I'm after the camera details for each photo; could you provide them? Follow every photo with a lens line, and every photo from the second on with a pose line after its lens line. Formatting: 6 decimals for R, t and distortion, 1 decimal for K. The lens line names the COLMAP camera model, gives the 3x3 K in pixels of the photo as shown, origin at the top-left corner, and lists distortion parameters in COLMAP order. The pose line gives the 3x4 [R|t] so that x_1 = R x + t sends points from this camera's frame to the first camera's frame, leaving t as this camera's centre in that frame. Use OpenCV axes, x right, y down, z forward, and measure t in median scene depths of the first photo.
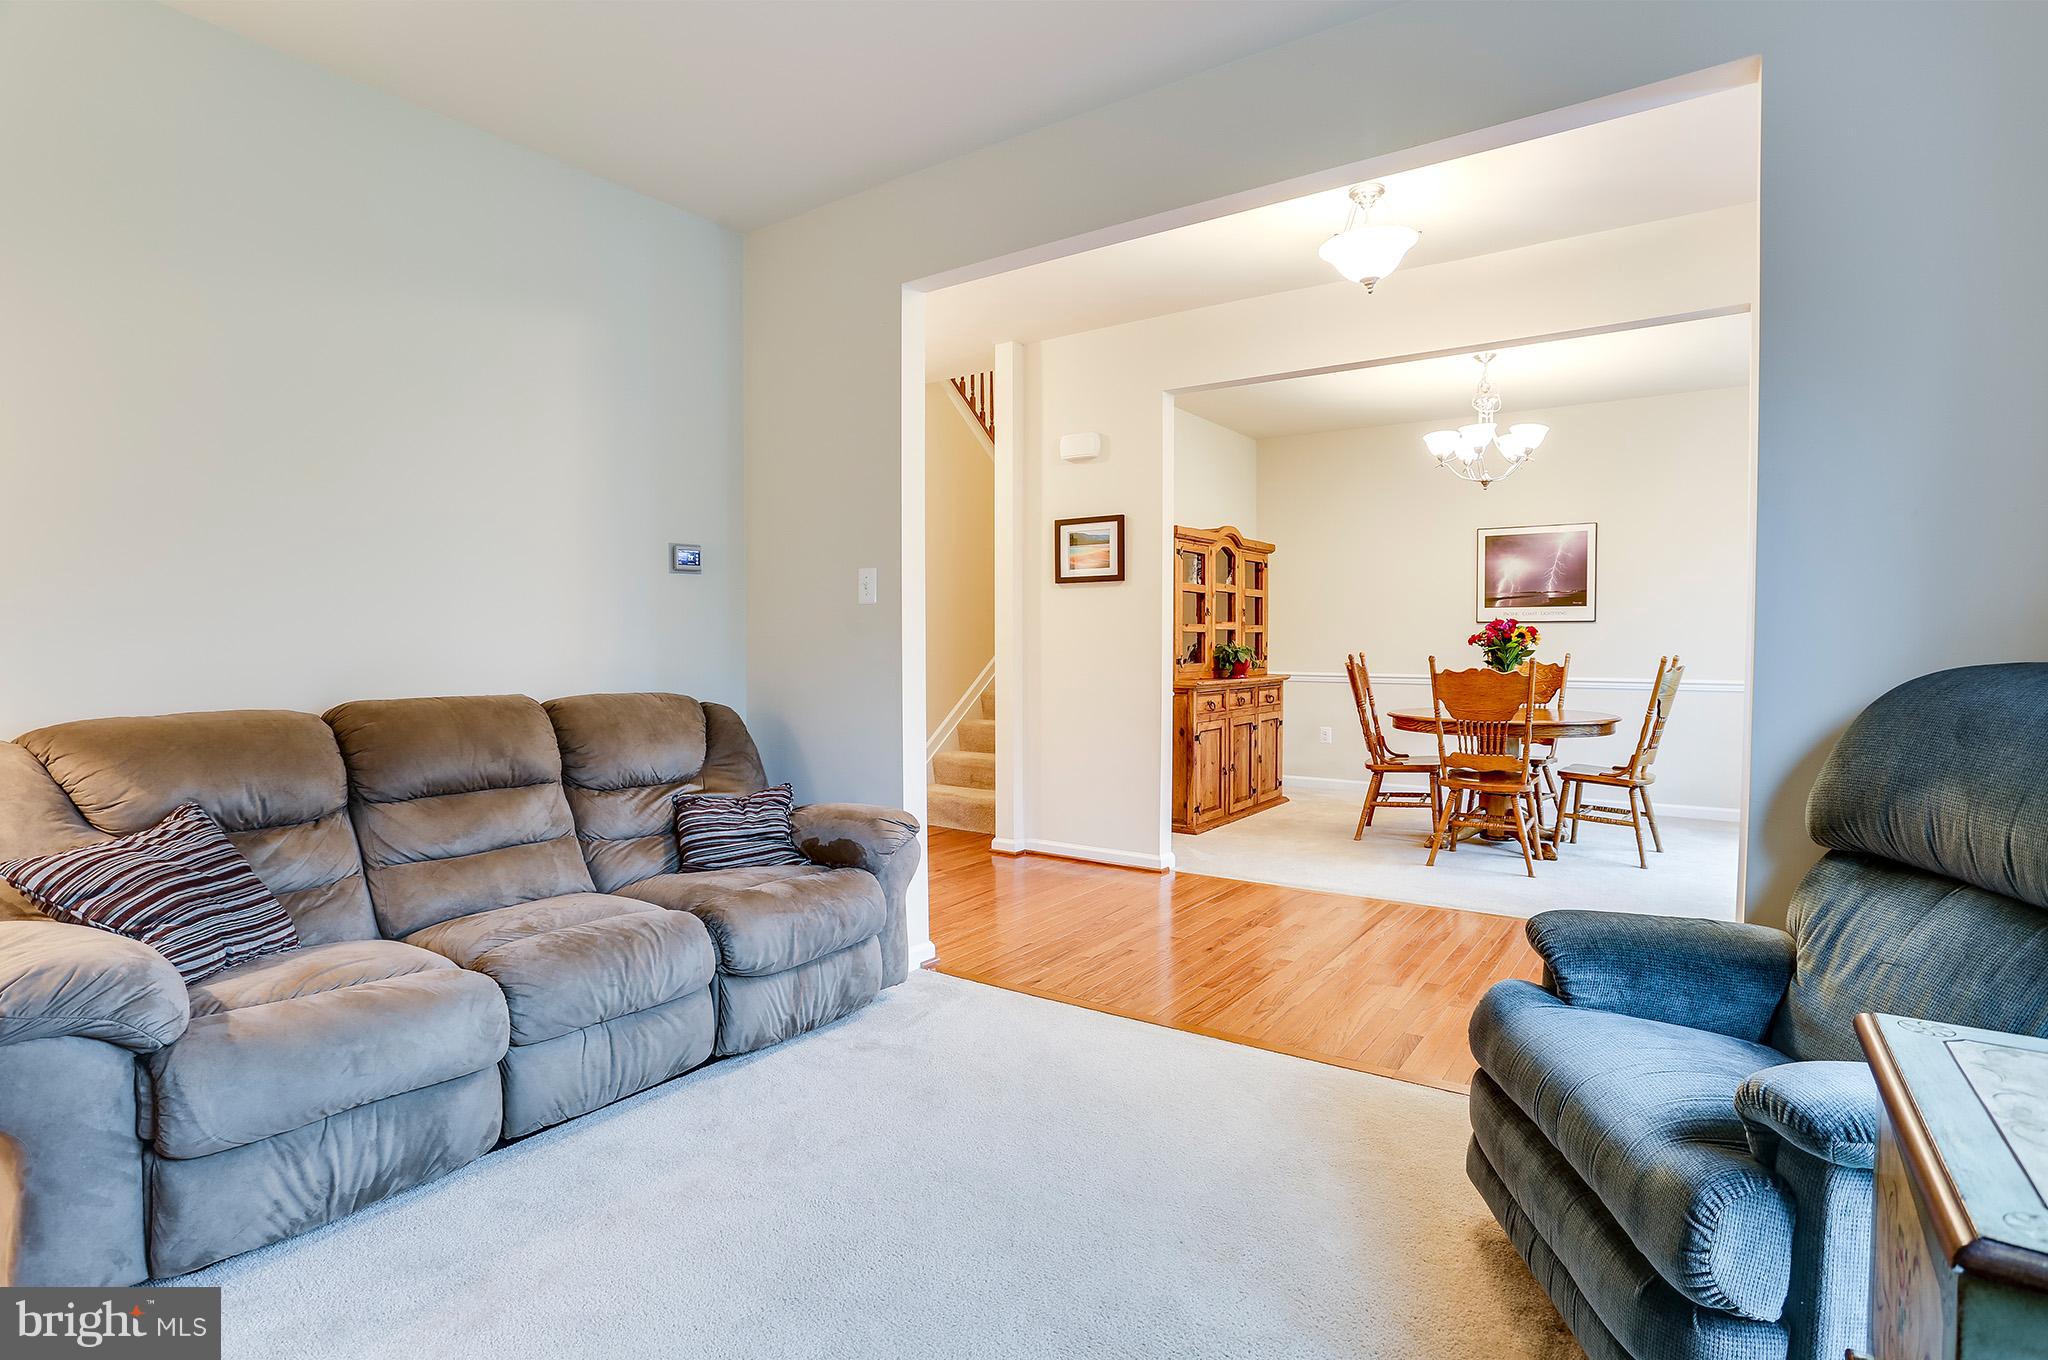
lens RADIAL K [[1005.4, 0, 1024.0], [0, 1005.4, 680.0], [0, 0, 1]] dist [-0.065205, 0.023777]
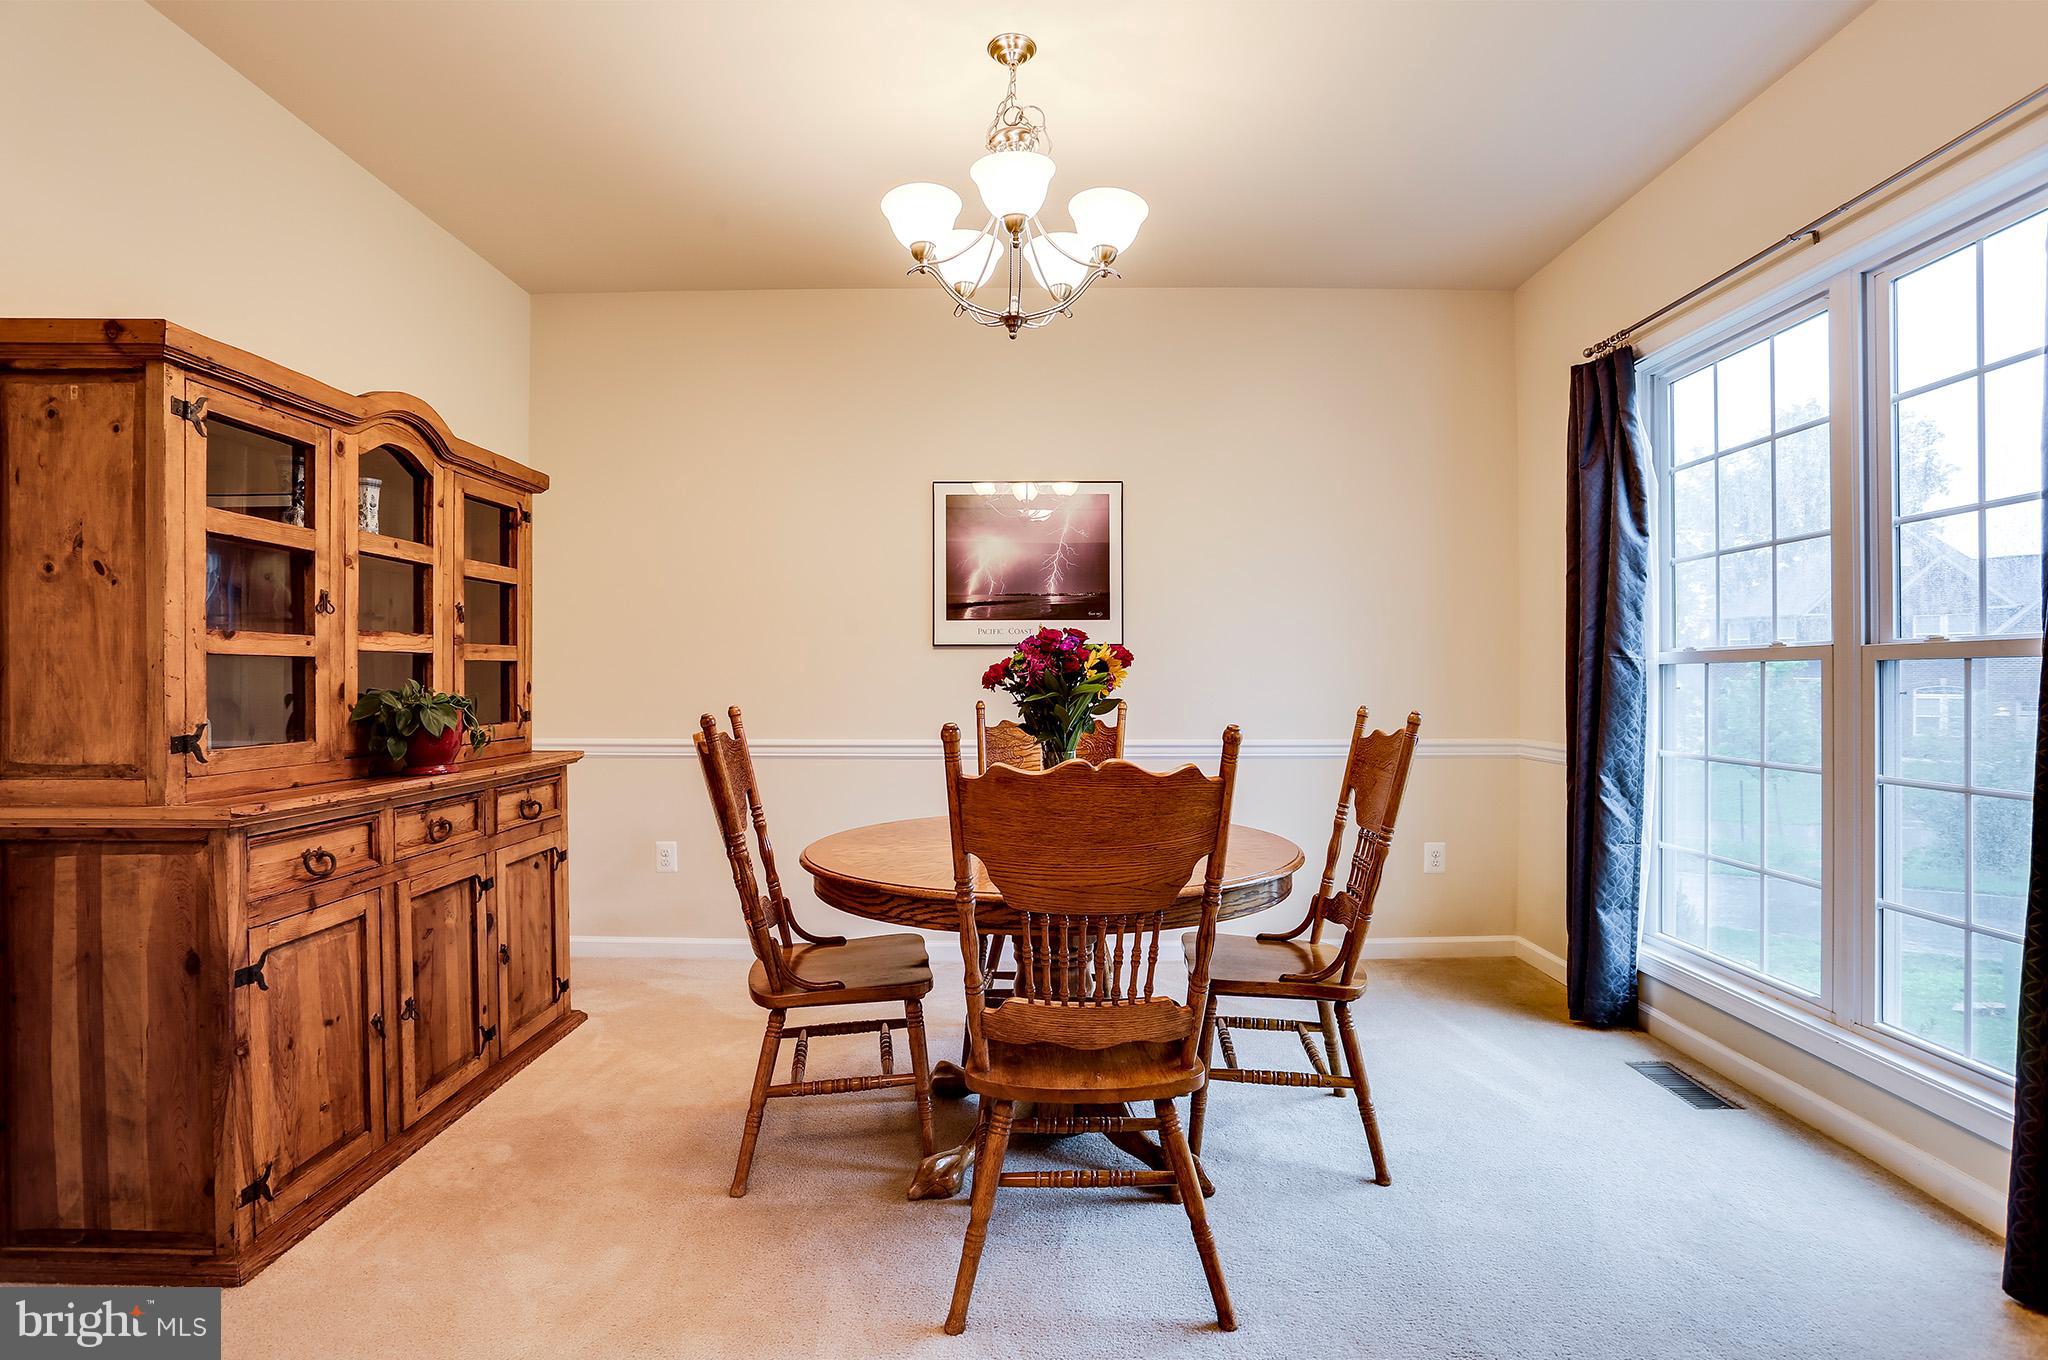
lens RADIAL K [[1005.4, 0, 1024.0], [0, 1005.4, 680.0], [0, 0, 1]] dist [-0.065205, 0.023777]
pose [[0.816160, -0.001429, 0.577824, 0.181864], [0.023704, 0.999238, -0.031010, -0.021466], [-0.577340, 0.039006, 0.815572, 0.546579]]
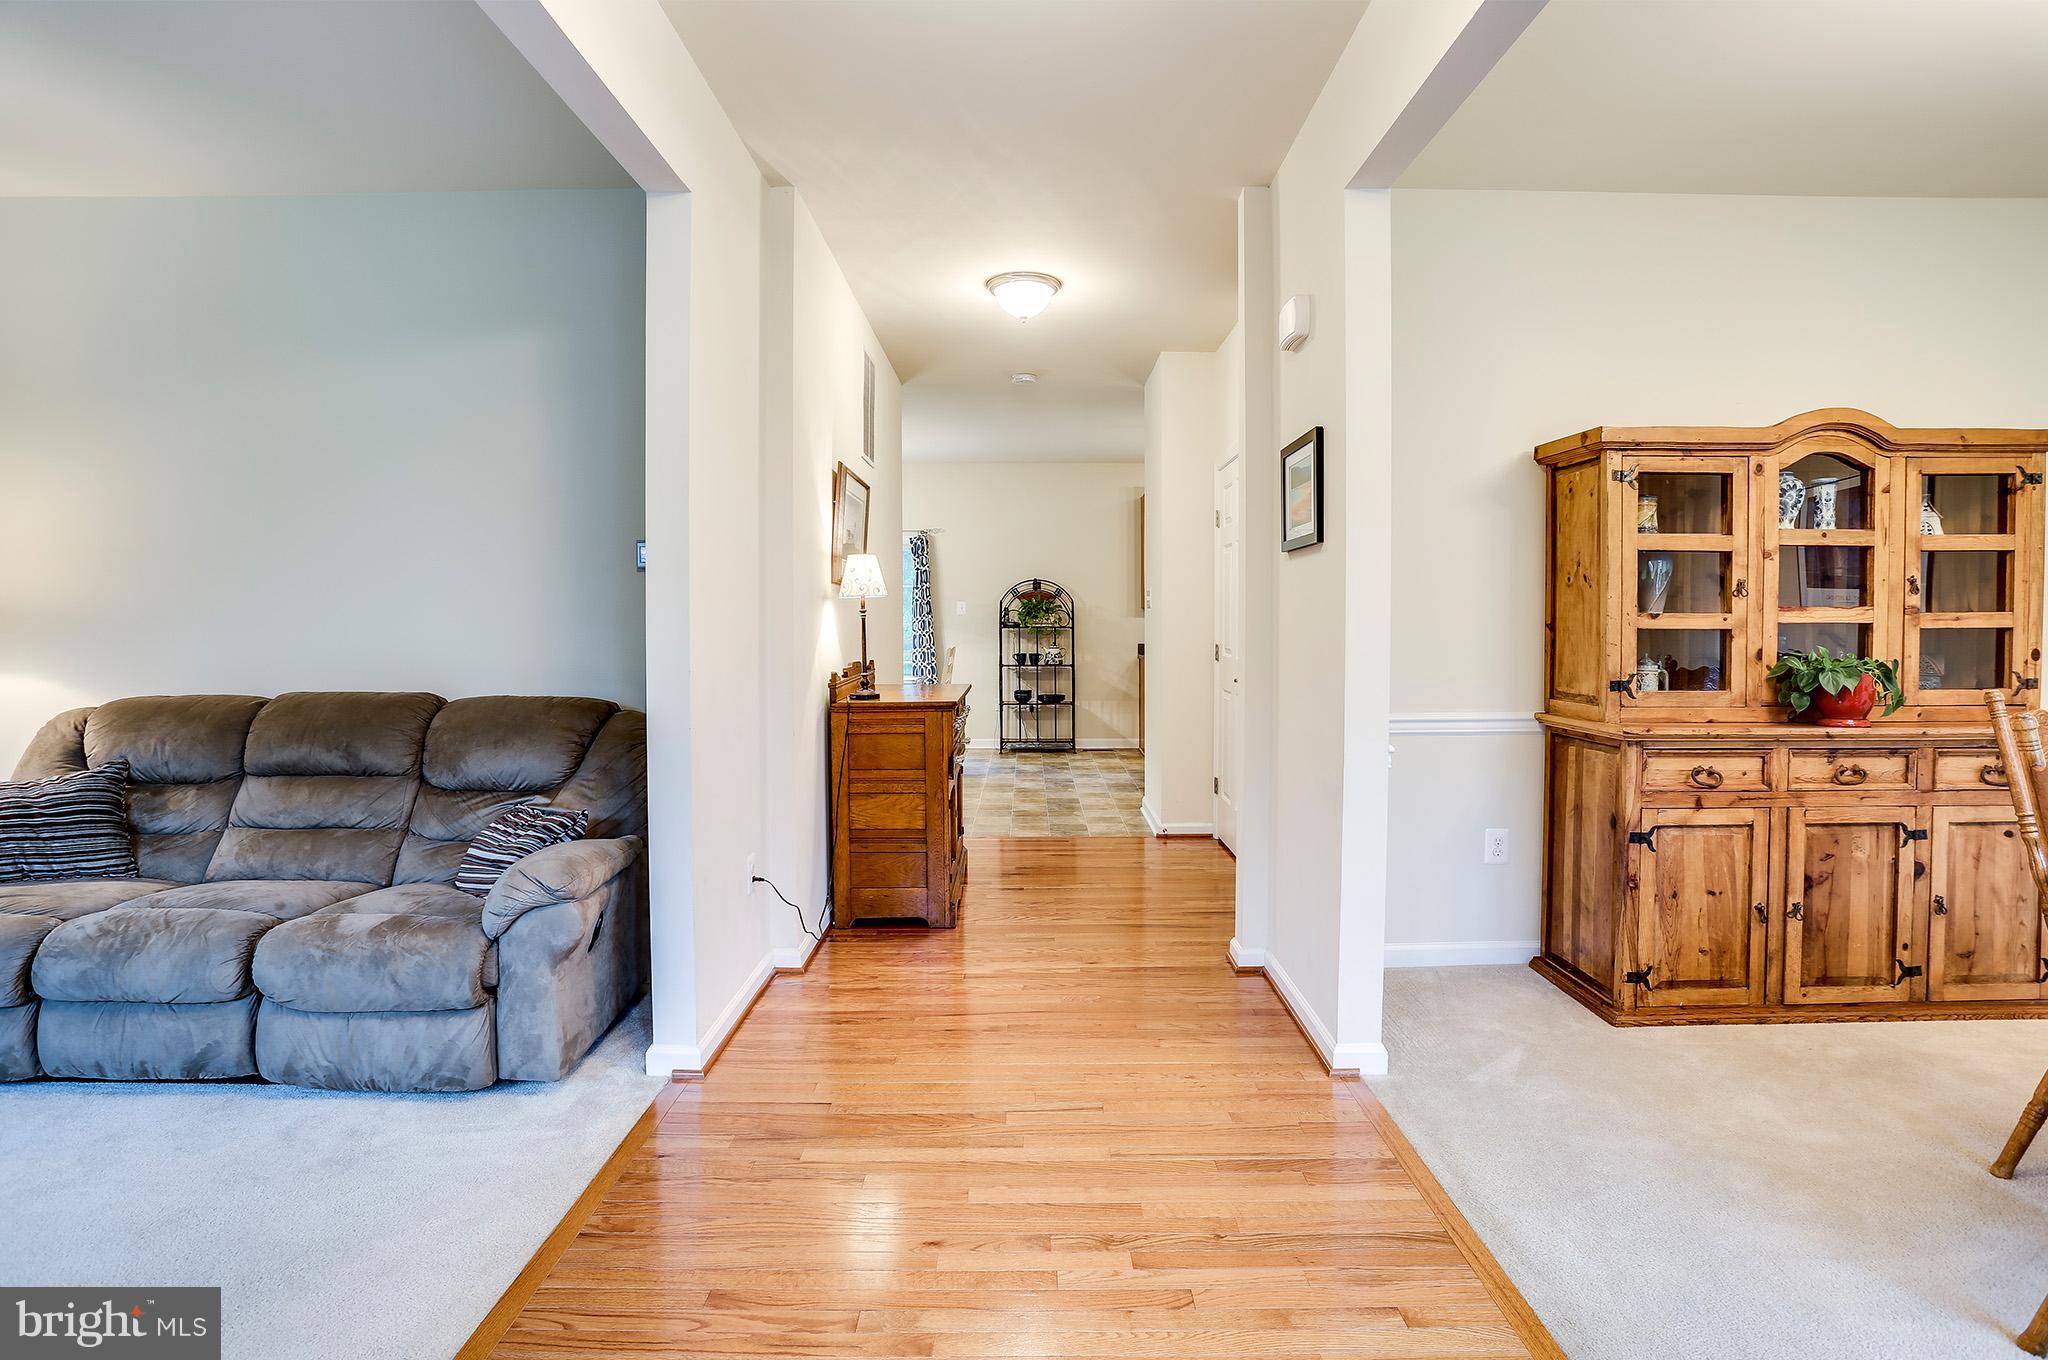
lens RADIAL K [[1011.2, 0, 1034.8], [0, 1011.2, 652.9], [0, 0, 1]] dist [-0.054831, 0.018124]
pose [[0.588422, 0.024949, -0.808169, 0.366587], [-0.032059, 0.999458, 0.007513, -0.027760], [0.807918, 0.021488, 0.588903, 0.420906]]
